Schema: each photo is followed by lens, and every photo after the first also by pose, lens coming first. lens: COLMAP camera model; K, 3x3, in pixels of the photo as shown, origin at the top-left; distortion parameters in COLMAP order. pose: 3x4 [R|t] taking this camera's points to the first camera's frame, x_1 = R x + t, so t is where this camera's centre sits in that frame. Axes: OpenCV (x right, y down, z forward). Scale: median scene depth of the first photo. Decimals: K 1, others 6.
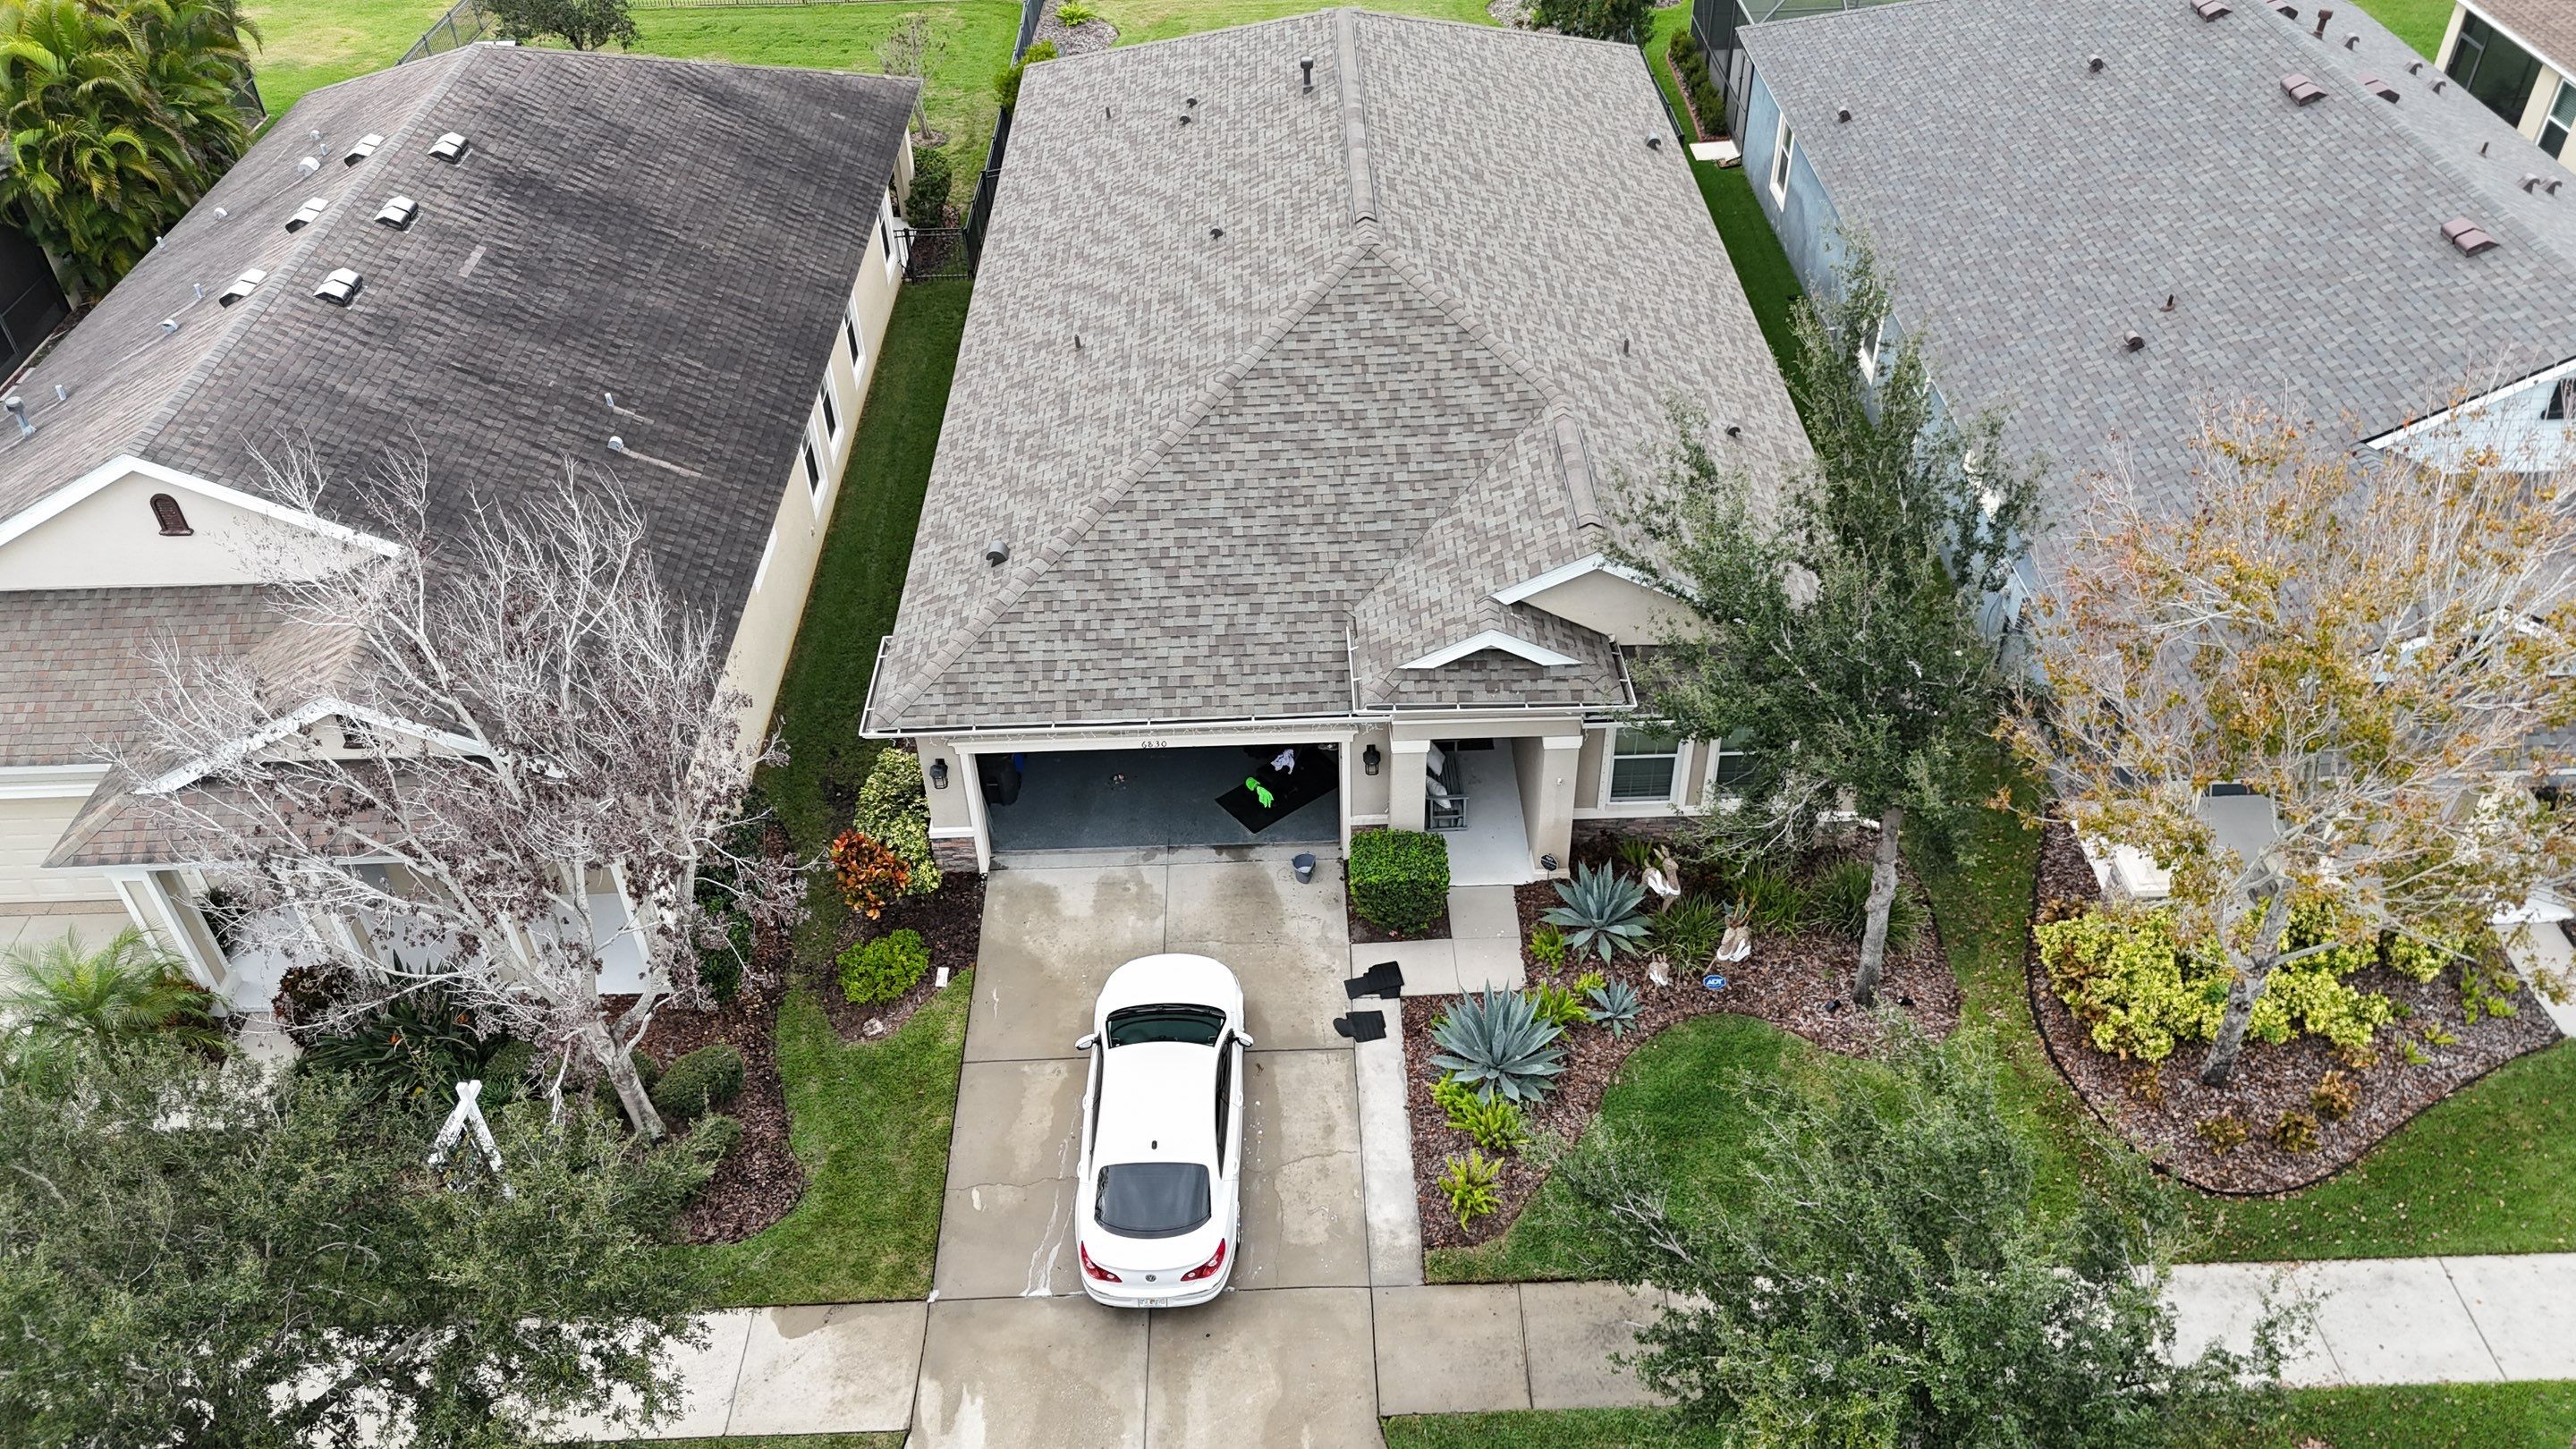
lens RADIAL K [[1894.5, 0, 1288.0], [0, 1894.5, 724.5], [0, 0, 1]] dist [0.072939, -0.073392]
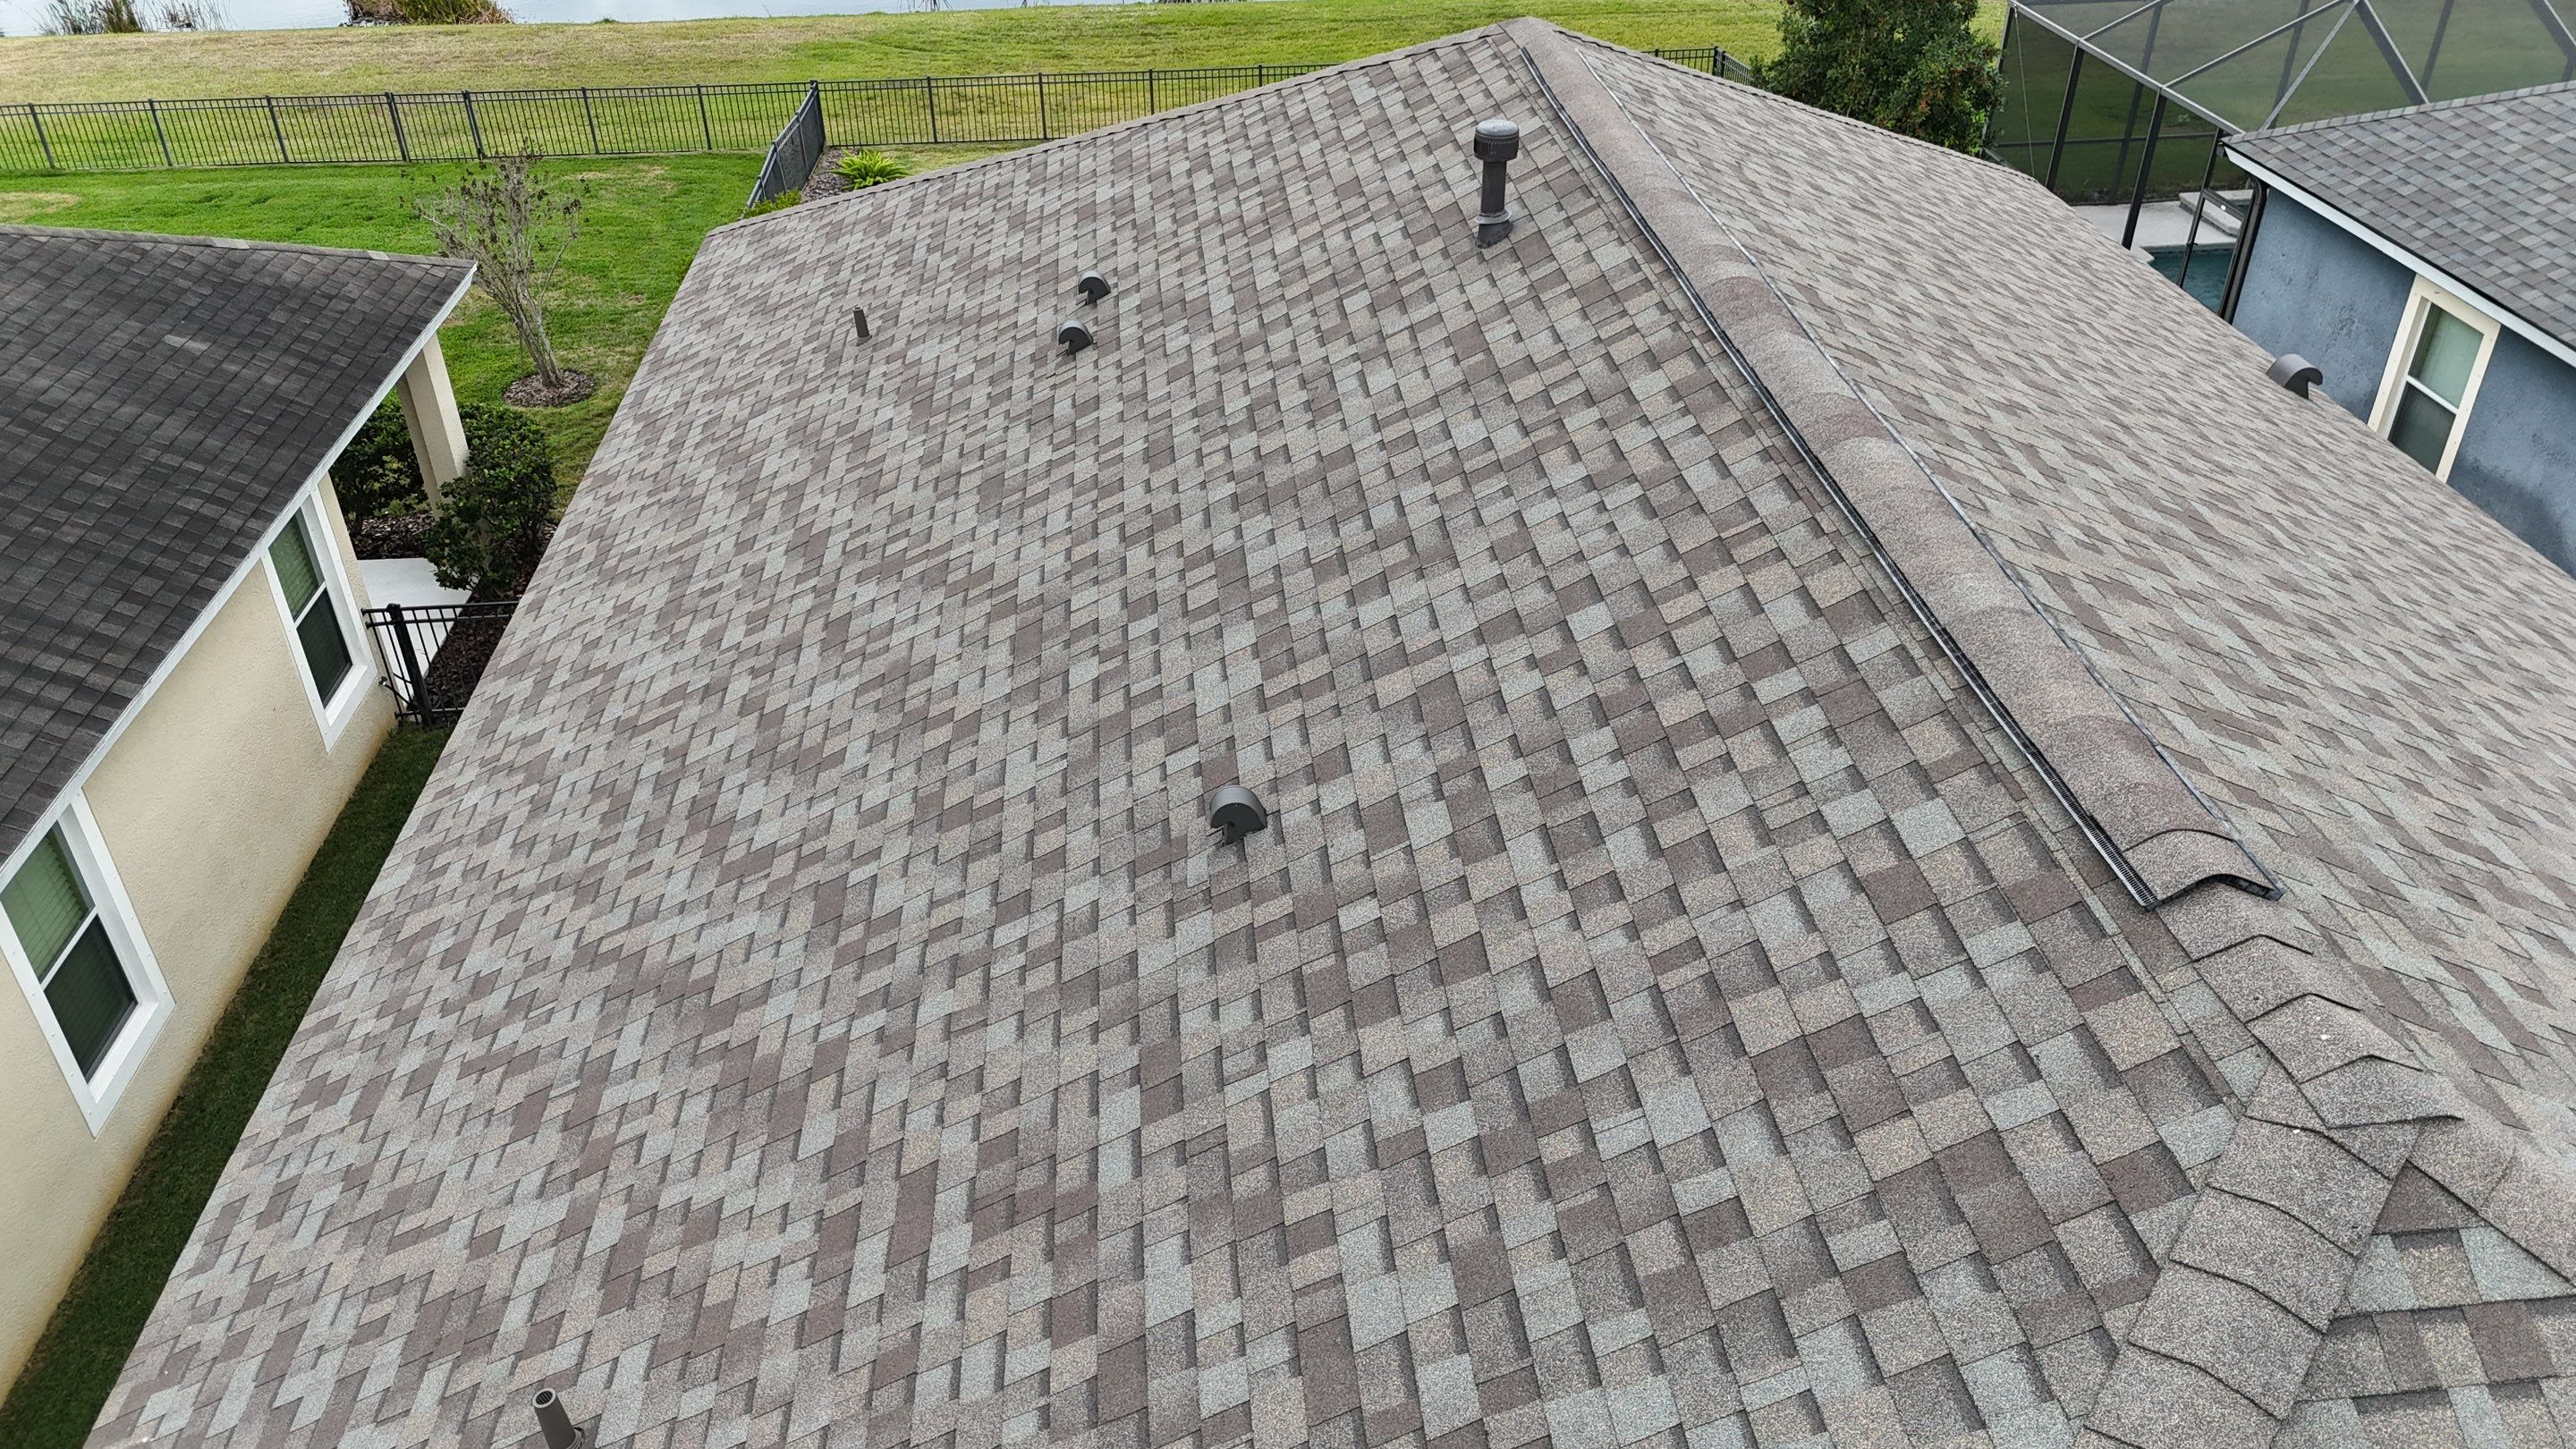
lens RADIAL K [[1894.5, 0, 1288.0], [0, 1894.5, 724.5], [0, 0, 1]] dist [0.072939, -0.073392]
pose [[0.997779, -0.025915, 0.061365, -0.051140], [0.032546, 0.993438, -0.109646, -0.279031], [-0.058121, 0.111400, 0.992075, 0.887182]]
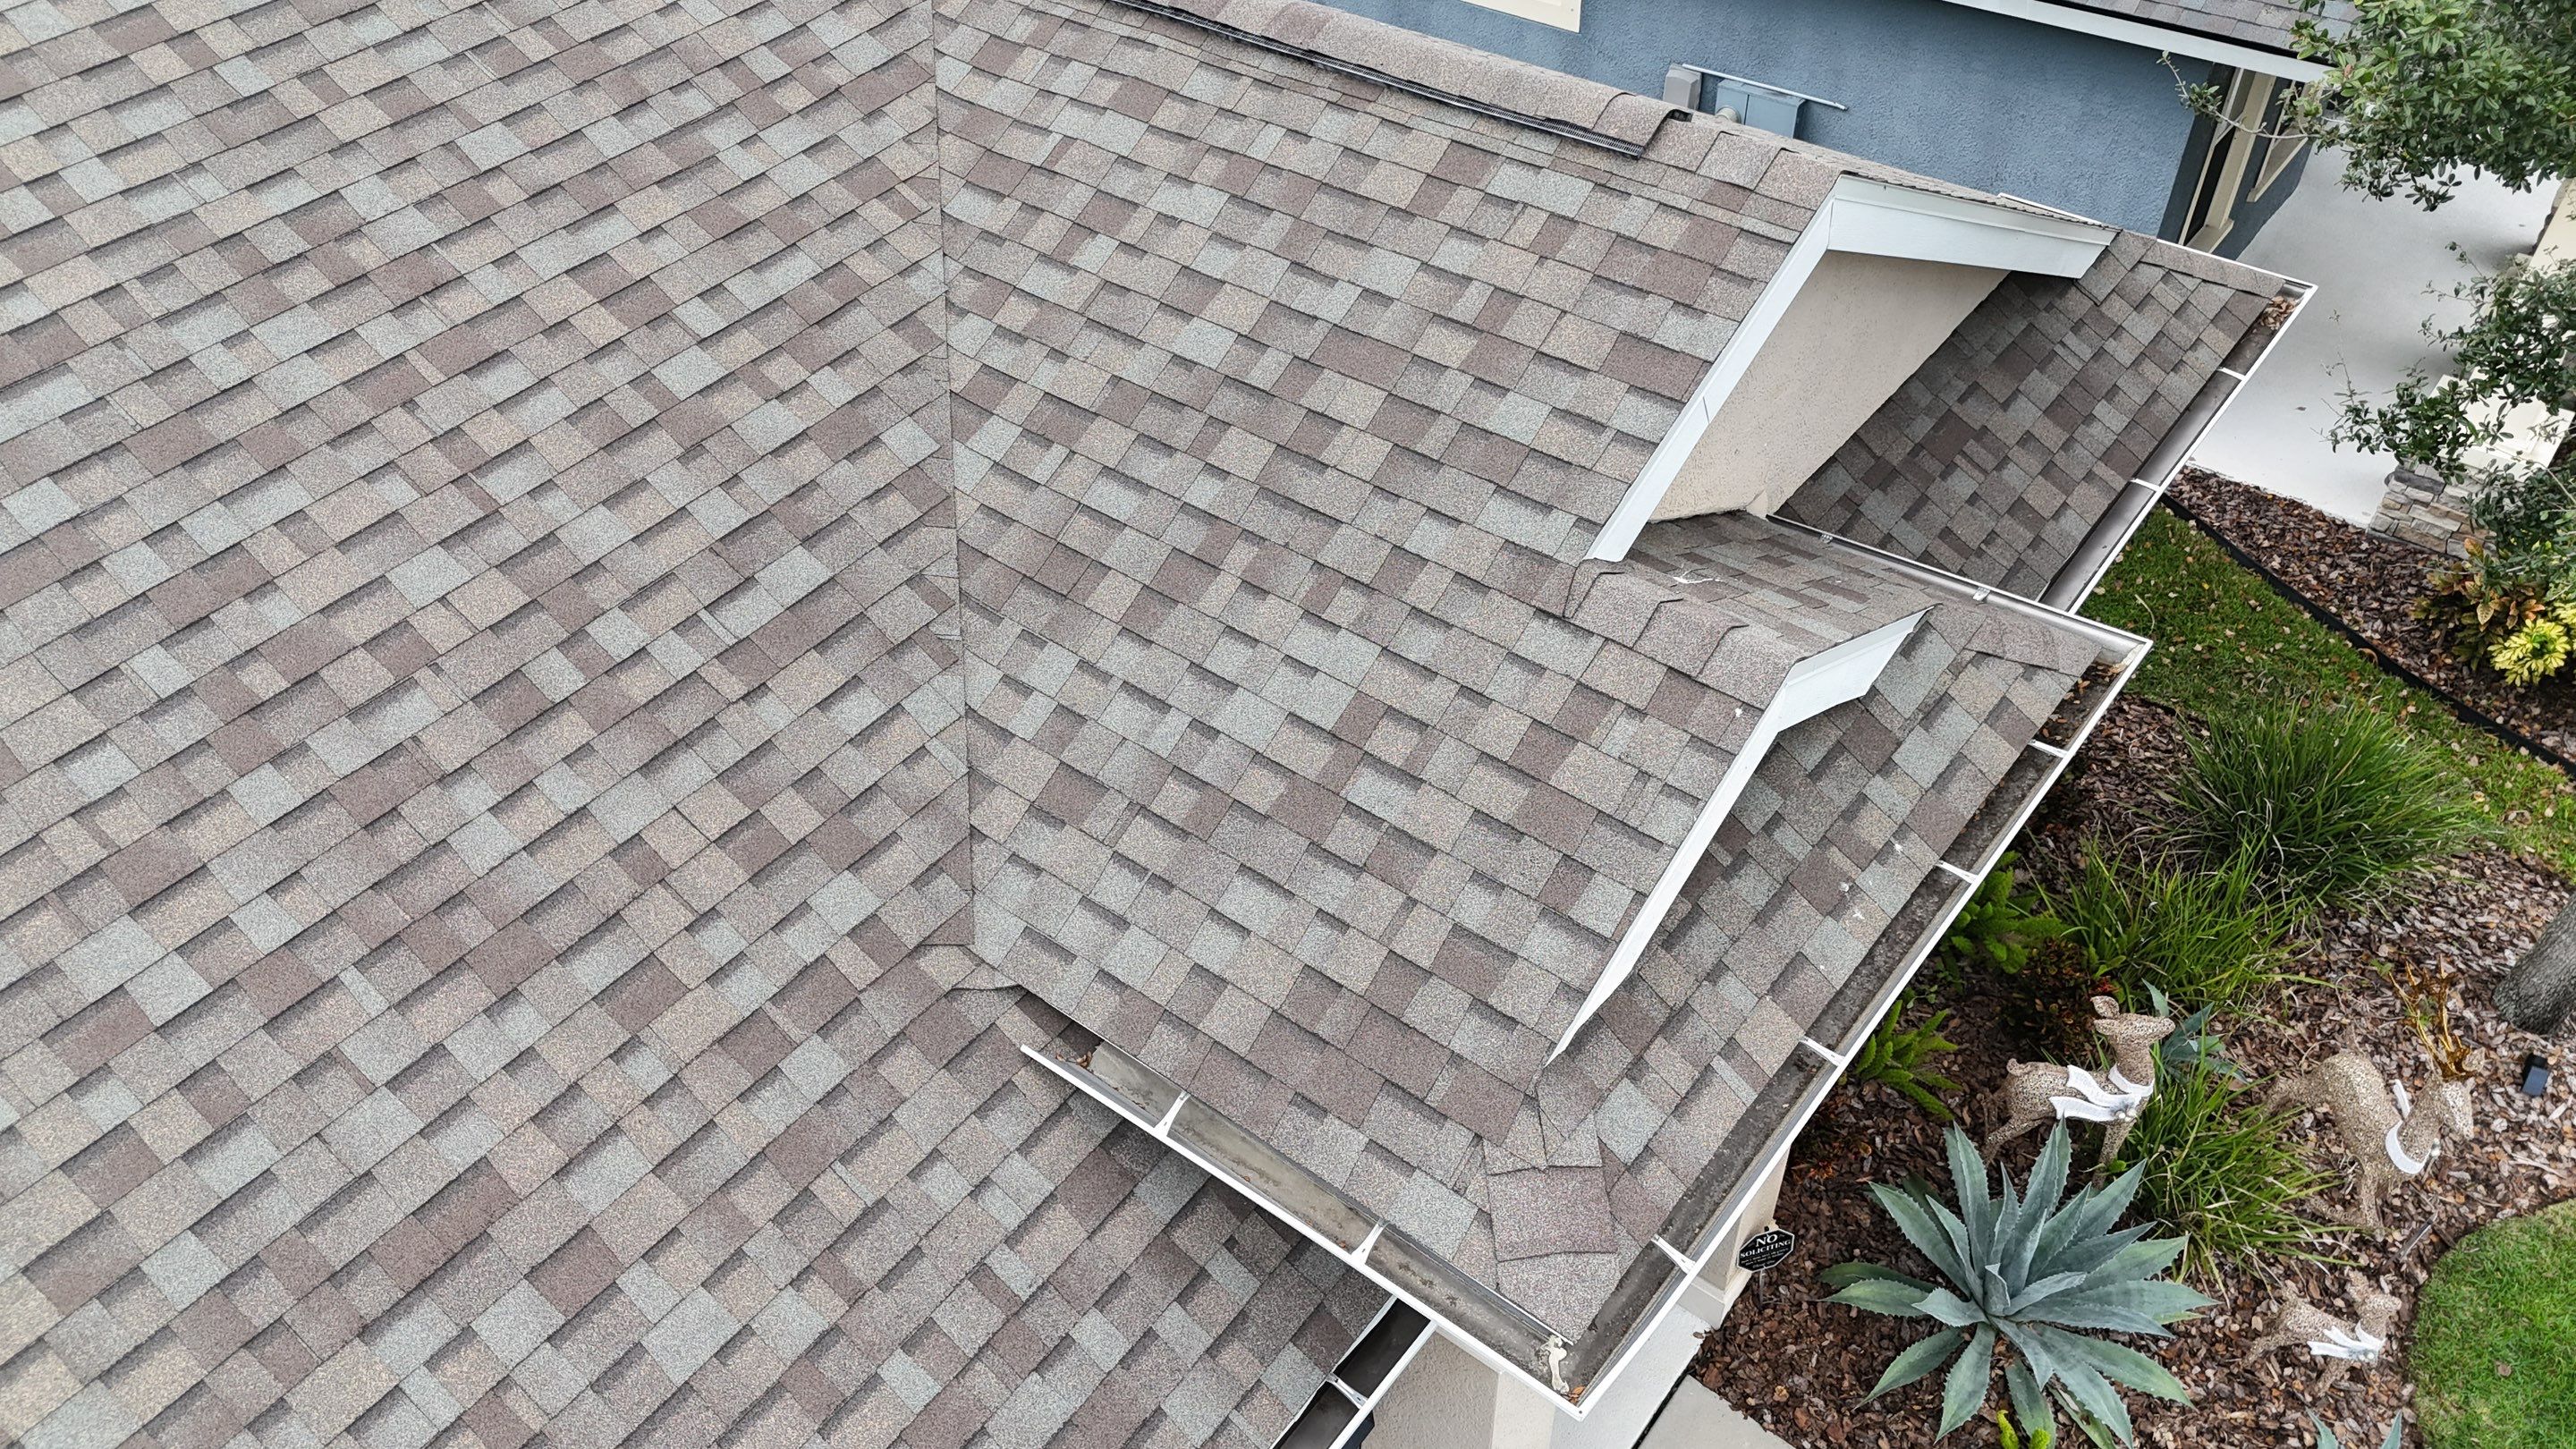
lens RADIAL K [[1894.5, 0, 1288.0], [0, 1894.5, 724.5], [0, 0, 1]] dist [0.072939, -0.073392]
pose [[0.631930, -0.518860, 0.575715, -0.049703], [0.503591, 0.839543, 0.203870, -0.103186], [-0.589118, 0.161093, 0.791826, 0.763134]]
